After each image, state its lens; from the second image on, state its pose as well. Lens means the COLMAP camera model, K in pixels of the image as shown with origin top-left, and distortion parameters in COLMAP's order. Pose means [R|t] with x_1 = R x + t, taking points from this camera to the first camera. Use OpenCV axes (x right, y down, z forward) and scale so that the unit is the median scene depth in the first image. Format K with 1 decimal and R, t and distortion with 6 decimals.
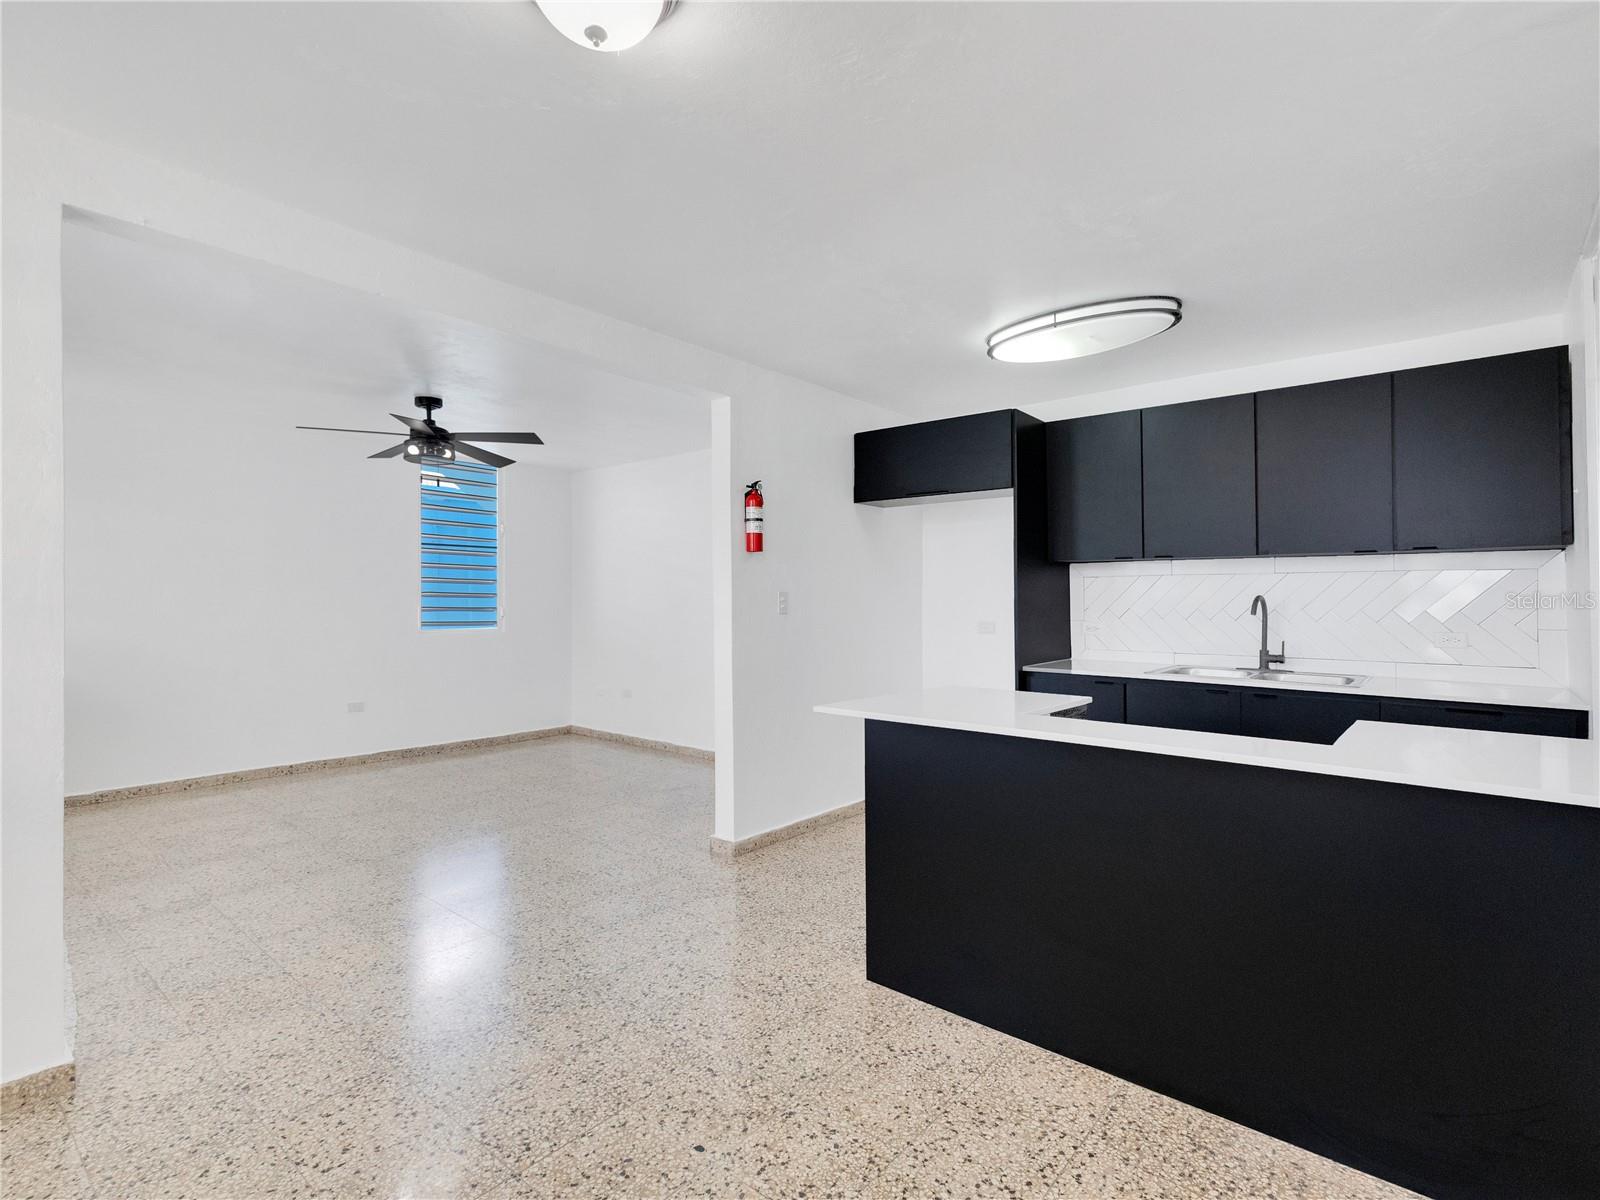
lens RADIAL K [[802.5, 0, 797.8], [0, 802.5, 592.1], [0, 0, 1]] dist [0.014813, 0.000304]
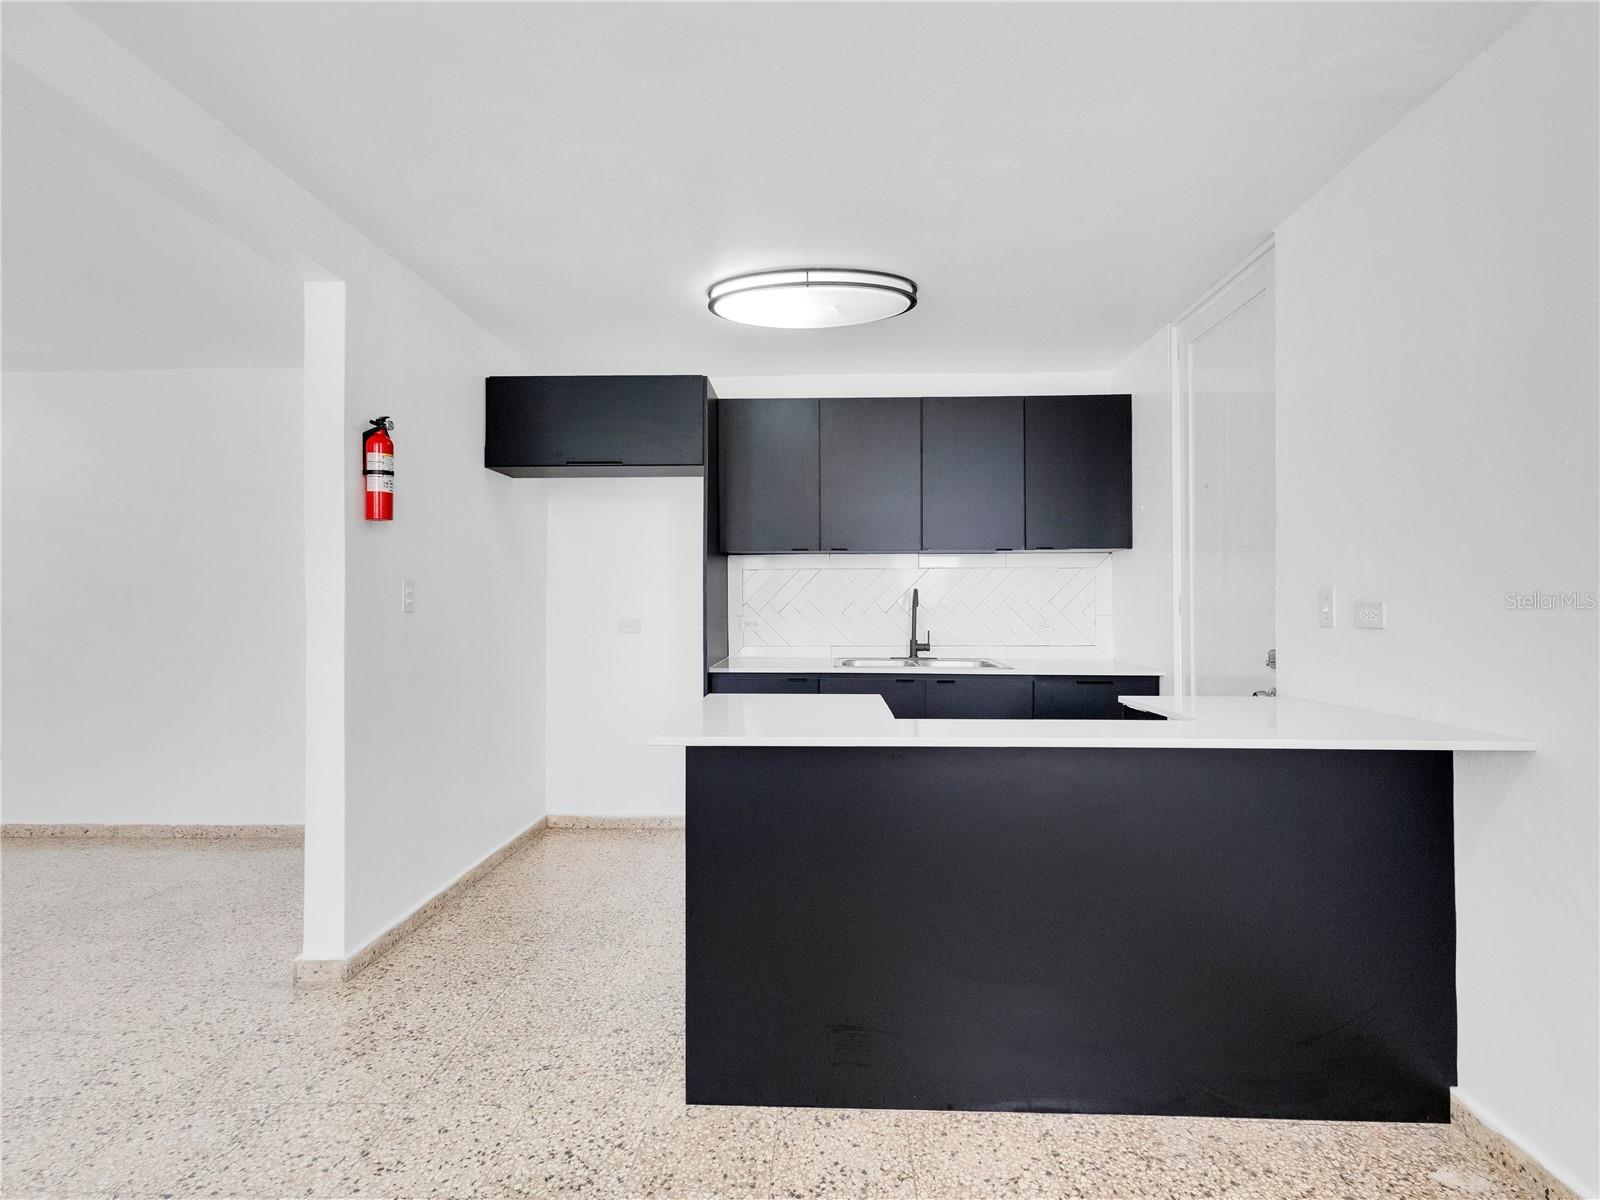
lens RADIAL K [[802.5, 0, 797.8], [0, 802.5, 592.1], [0, 0, 1]] dist [0.014813, 0.000304]
pose [[0.782618, 0.003988, 0.622490, -0.202878], [-0.000872, 0.999986, -0.005310, 0.014002], [-0.622502, 0.003612, 0.782610, 0.250767]]
